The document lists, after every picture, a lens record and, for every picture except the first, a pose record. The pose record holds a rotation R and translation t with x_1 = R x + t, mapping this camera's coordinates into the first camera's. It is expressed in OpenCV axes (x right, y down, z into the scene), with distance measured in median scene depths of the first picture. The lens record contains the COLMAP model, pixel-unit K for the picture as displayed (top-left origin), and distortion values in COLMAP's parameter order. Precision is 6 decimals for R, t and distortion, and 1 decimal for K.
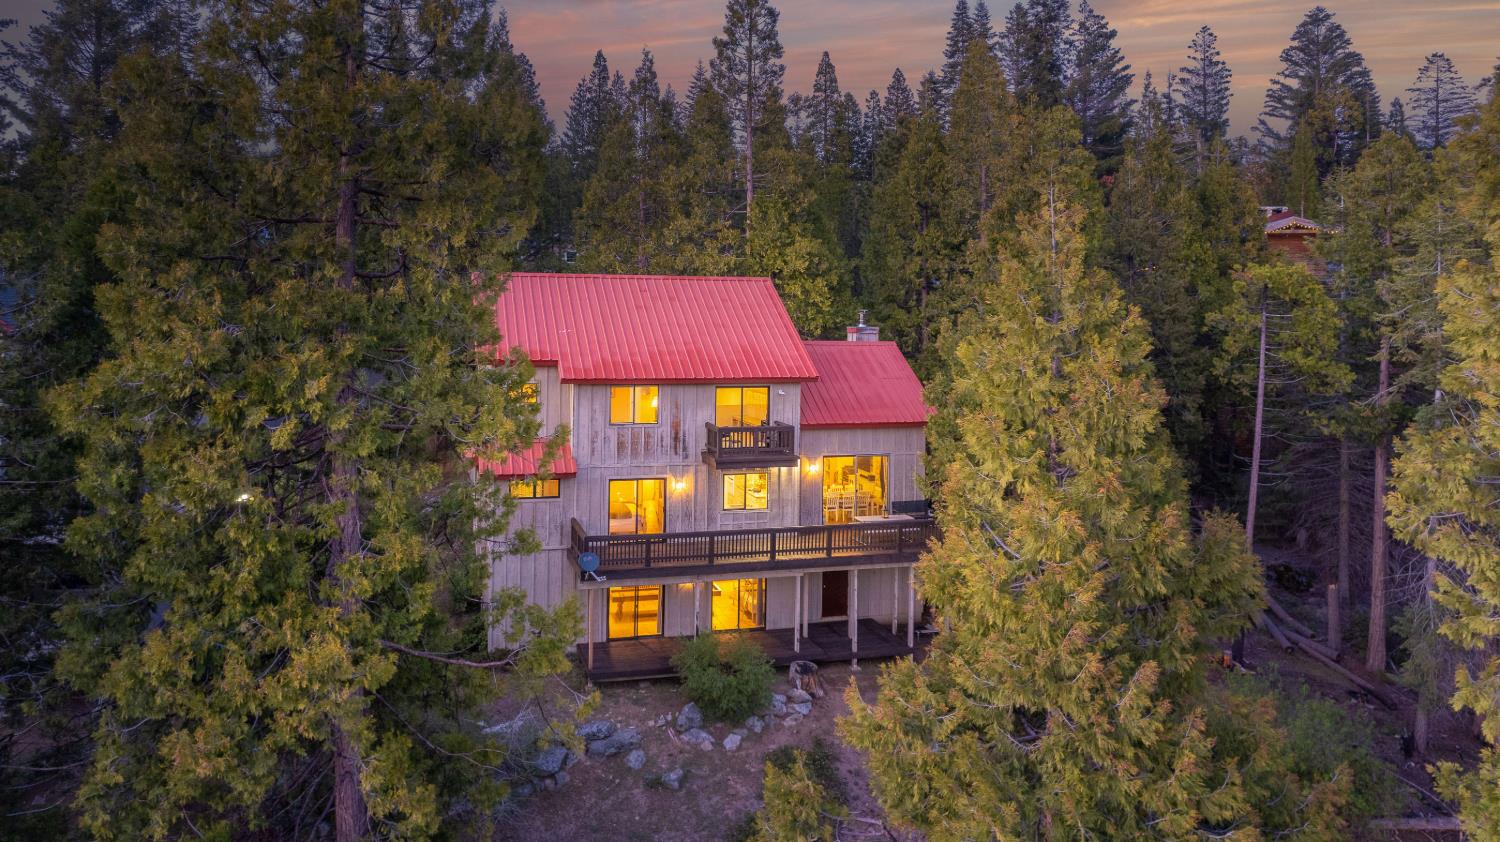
lens RADIAL K [[906.6, 0, 750.0], [0, 906.6, 421.0], [0, 0, 1]] dist [-0.020838, 0.000615]
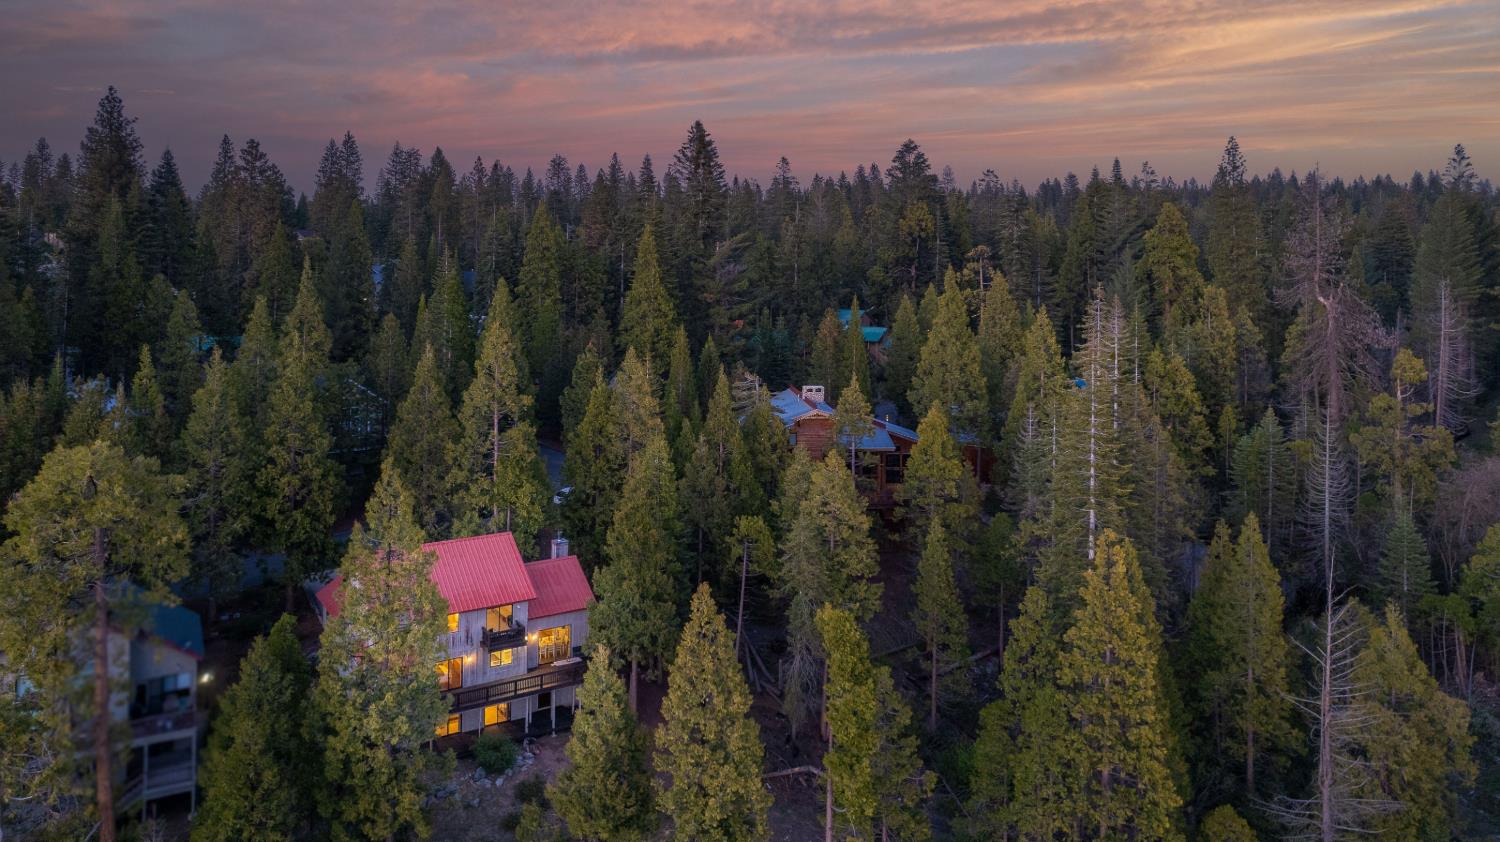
lens RADIAL K [[786.1, 0, 750.0], [0, 786.1, 421.0], [0, 0, 1]] dist [-0.000991, -0.000087]
pose [[0.940494, 0.003708, 0.339791, -0.086777], [-0.002657, 0.999990, -0.003558, -0.482756], [-0.339801, 0.002444, 0.940494, -0.957953]]
